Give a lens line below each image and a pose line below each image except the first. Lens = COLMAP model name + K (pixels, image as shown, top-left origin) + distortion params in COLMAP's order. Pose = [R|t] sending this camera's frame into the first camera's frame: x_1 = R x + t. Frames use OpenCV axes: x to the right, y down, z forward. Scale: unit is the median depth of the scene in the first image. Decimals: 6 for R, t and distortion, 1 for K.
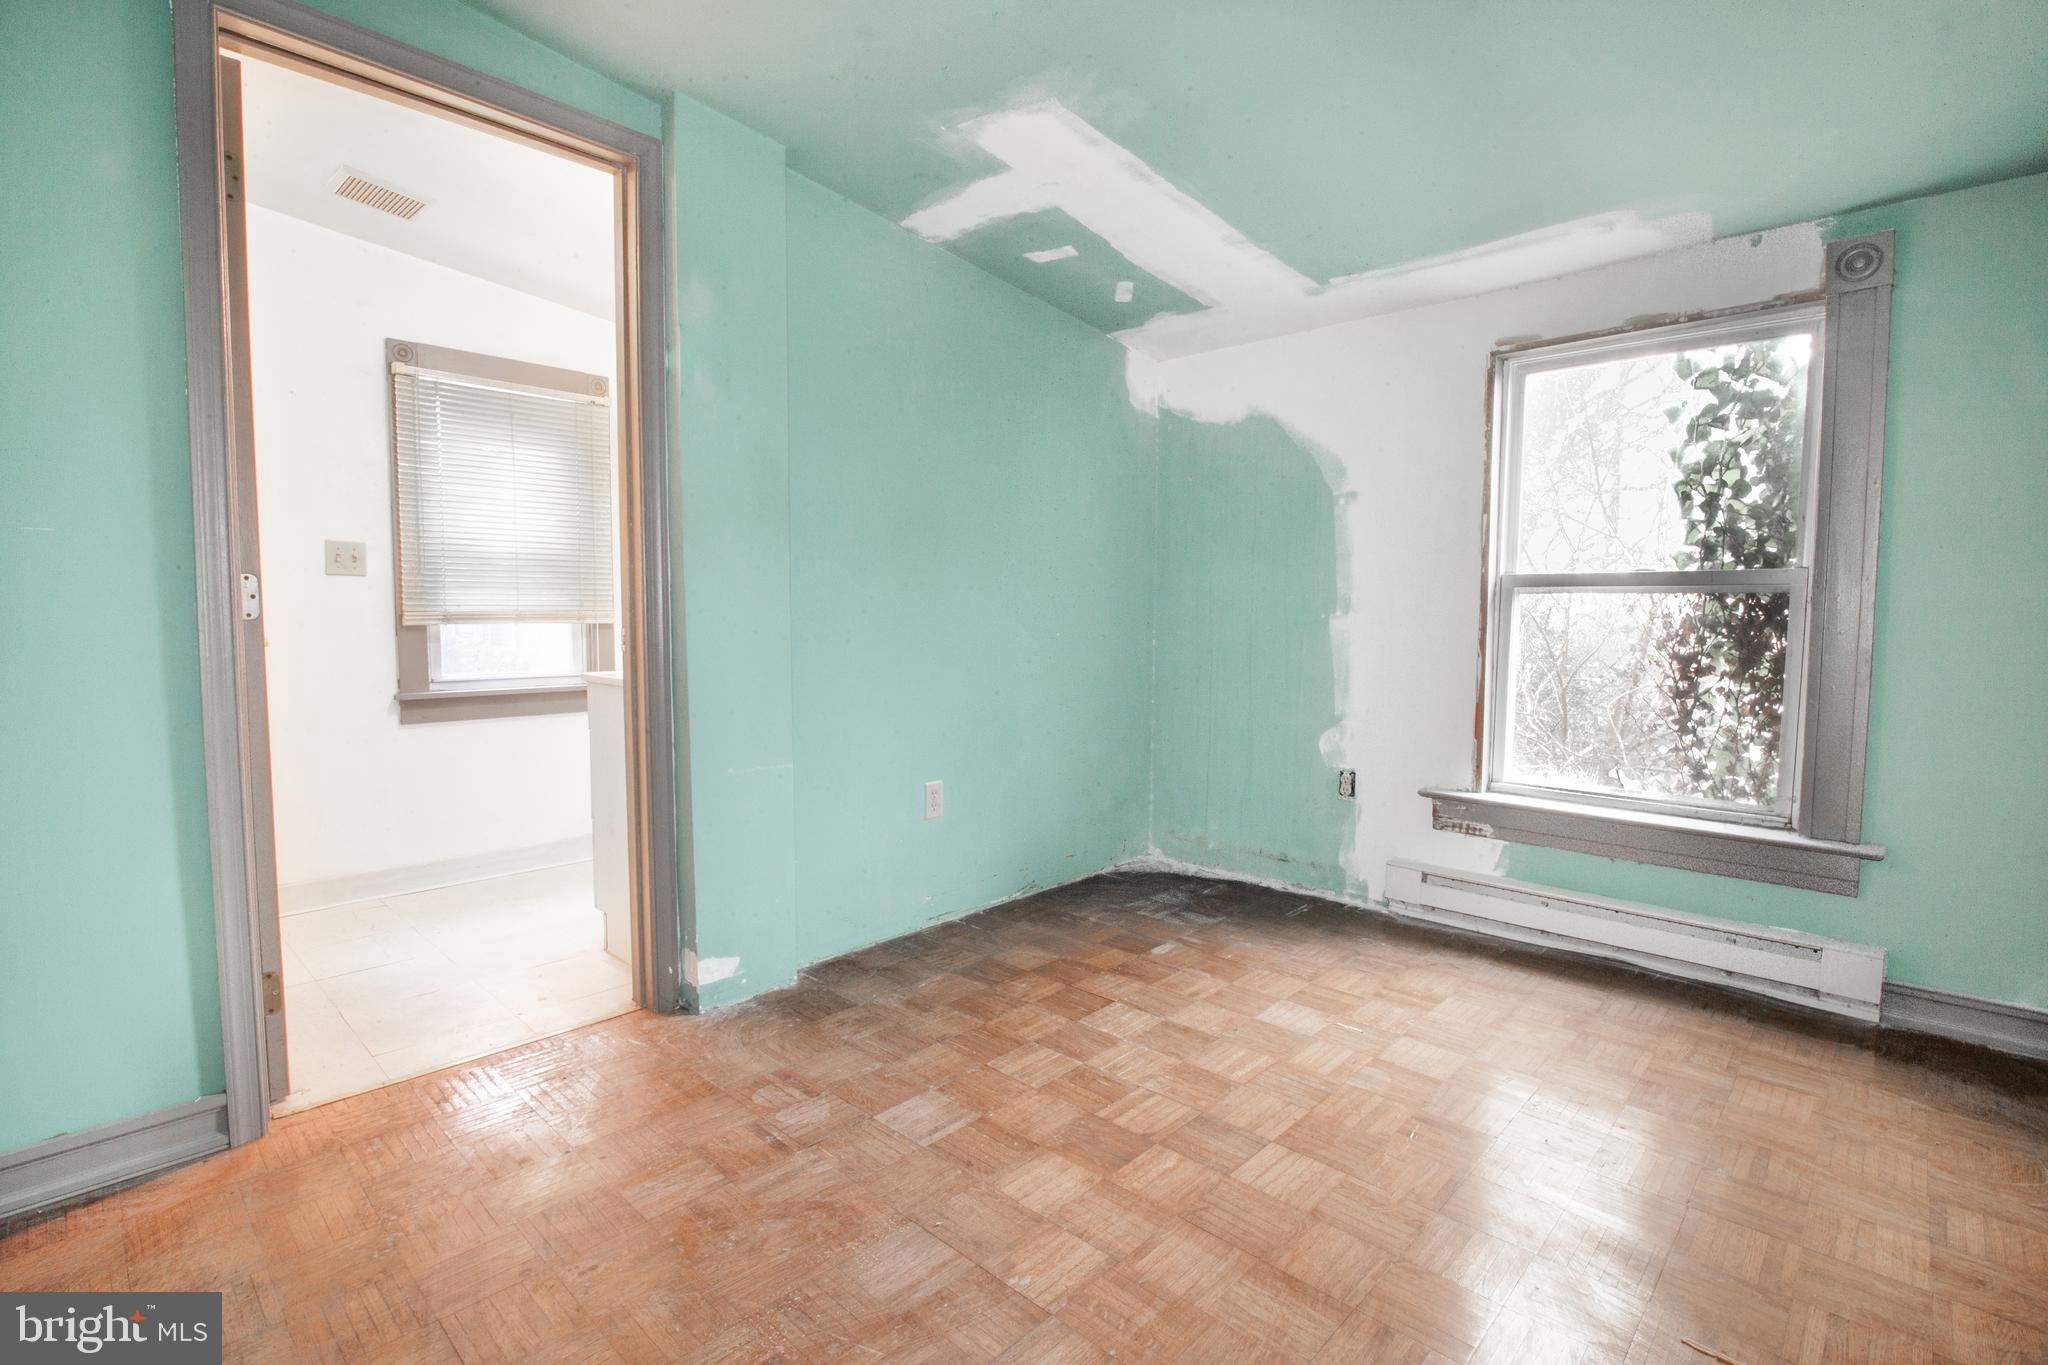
lens RADIAL K [[955.5, 0, 1024.0], [0, 955.5, 682.5], [0, 0, 1]] dist [-0.020108, -0.000330]
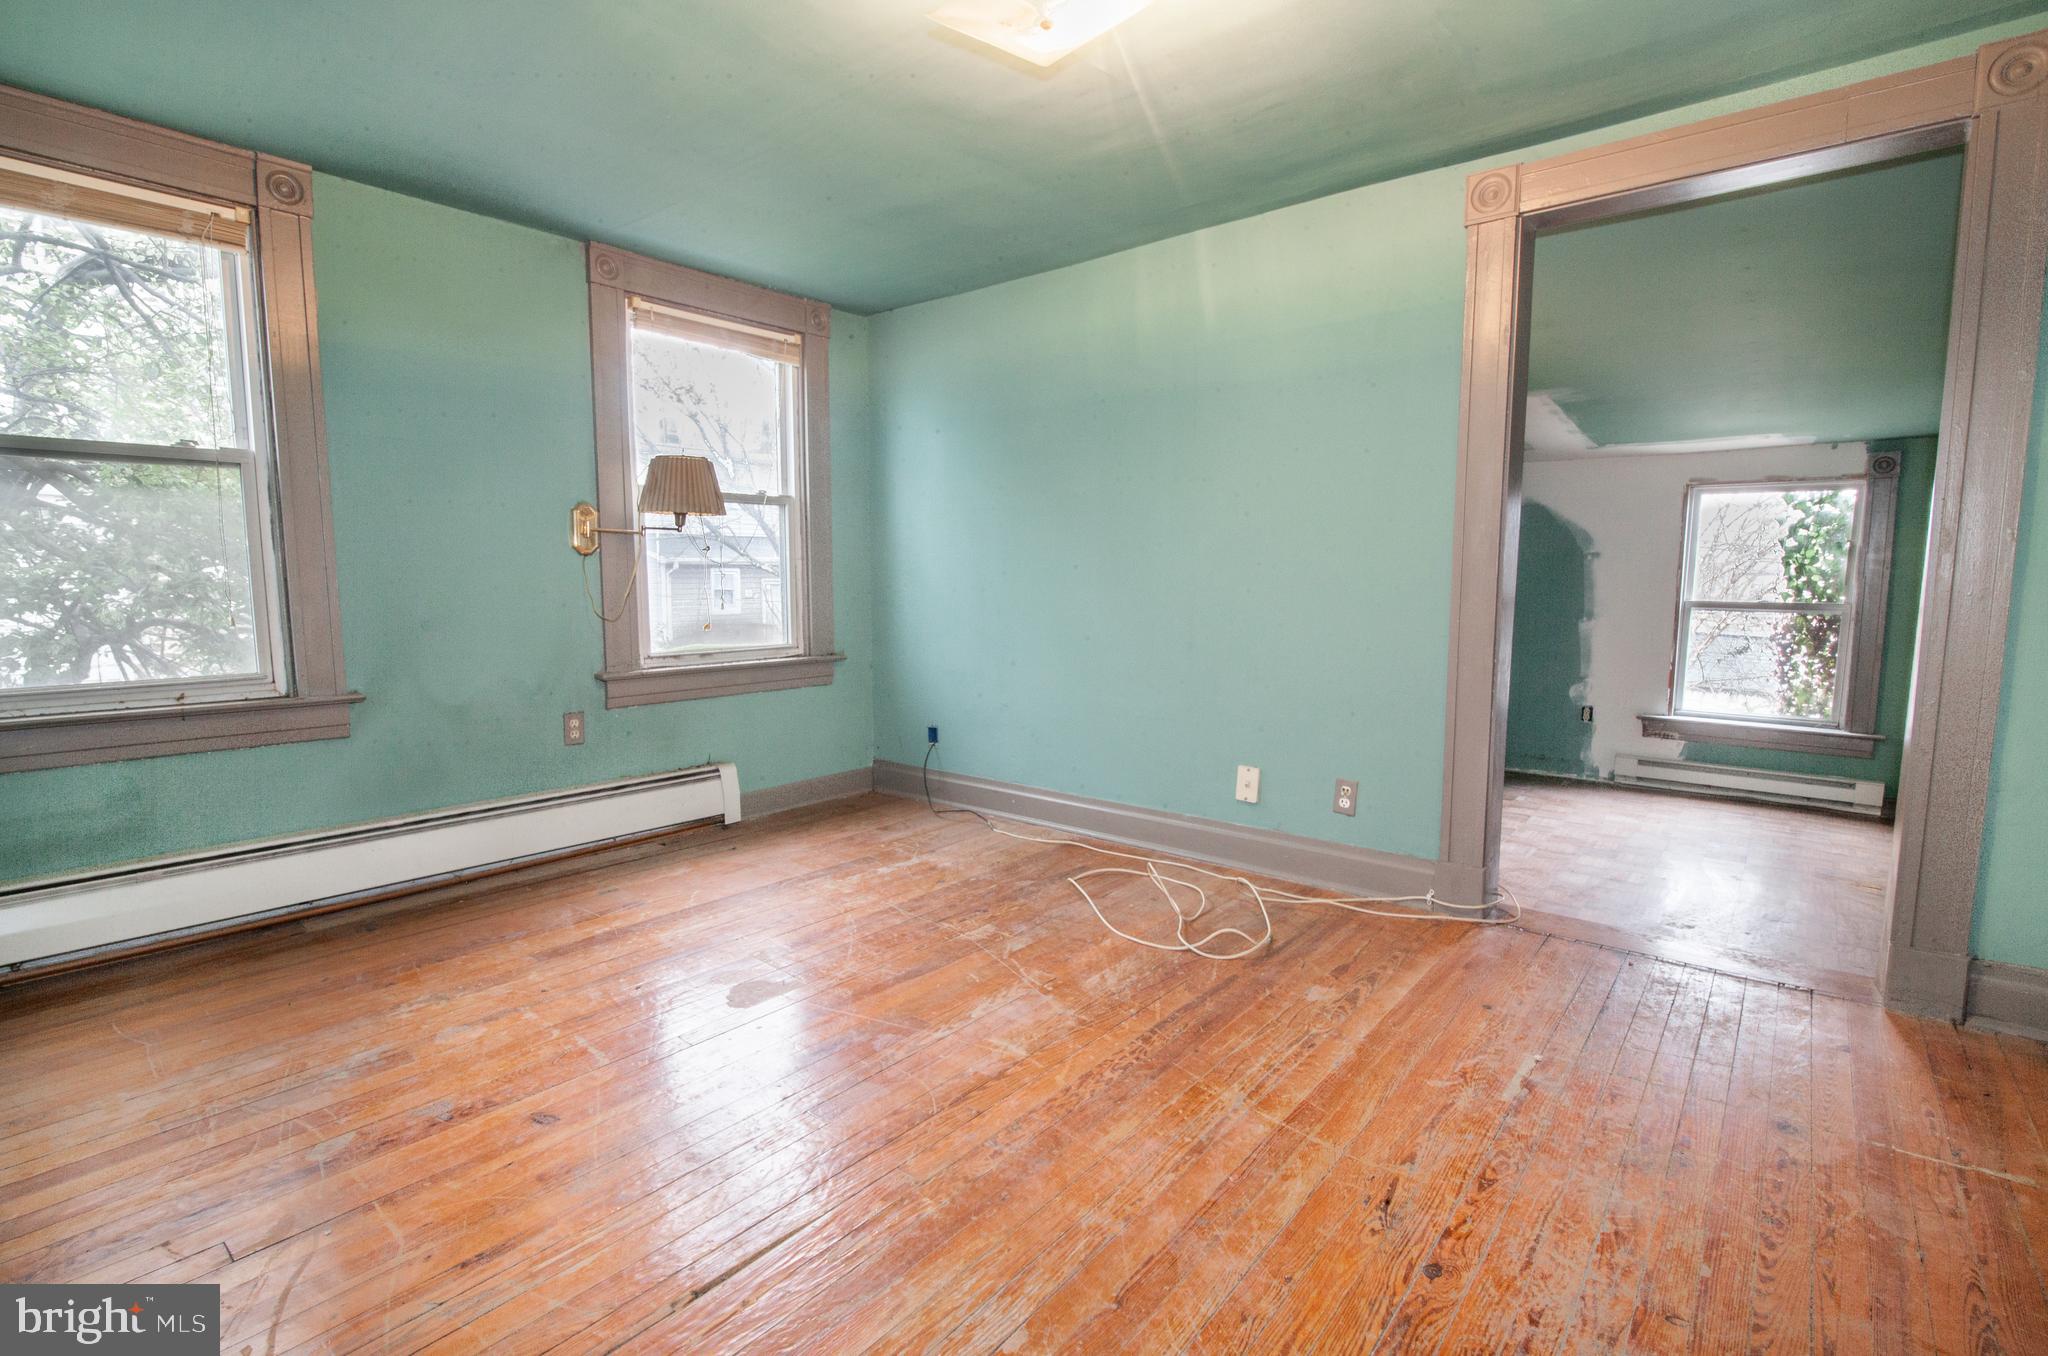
lens RADIAL K [[942.4, 0, 1024.0], [0, 942.4, 678.0], [0, 0, 1]] dist [-0.018612, 0.000014]
pose [[0.996985, -0.017850, 0.075512, -1.049775], [0.014466, 0.998876, 0.045129, -0.069368], [-0.076233, -0.043900, 0.996123, -0.833705]]
